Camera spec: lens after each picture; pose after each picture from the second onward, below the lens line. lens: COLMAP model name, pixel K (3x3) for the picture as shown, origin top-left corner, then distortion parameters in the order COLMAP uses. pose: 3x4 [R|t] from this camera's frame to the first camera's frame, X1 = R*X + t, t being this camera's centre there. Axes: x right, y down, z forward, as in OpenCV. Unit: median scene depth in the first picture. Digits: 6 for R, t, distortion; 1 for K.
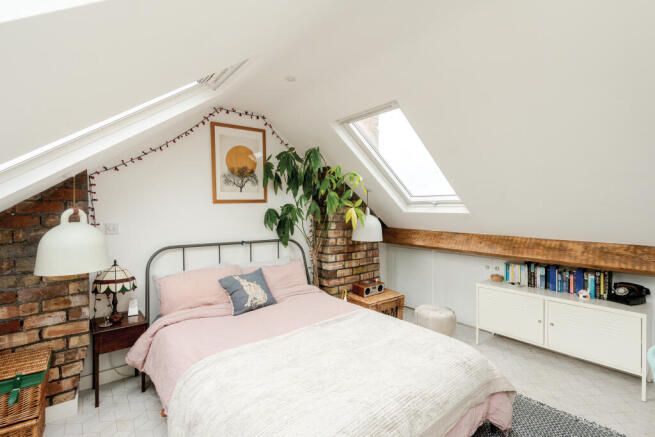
lens RADIAL K [[303.8, 0, 321.2], [0, 303.8, 215.3], [0, 0, 1]] dist [-0.007859, 0.003109]
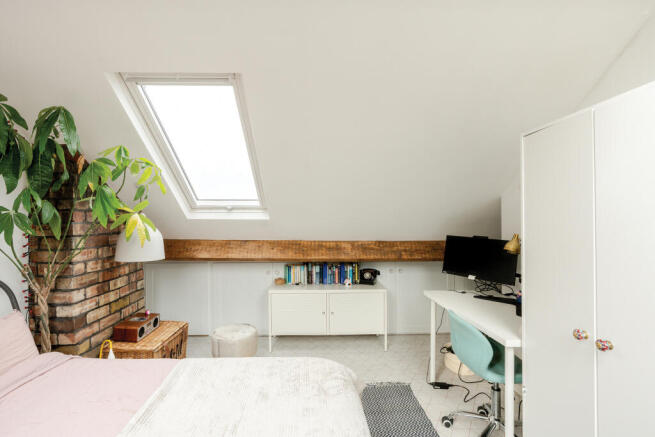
lens RADIAL K [[303.8, 0, 327.9], [0, 303.8, 215.6], [0, 0, 1]] dist [-0.007859, 0.003109]
pose [[0.604931, -0.002408, 0.796274, -0.148467], [0.016117, 0.999828, -0.009221, -0.006200], [-0.796115, 0.018412, 0.604865, 0.233108]]
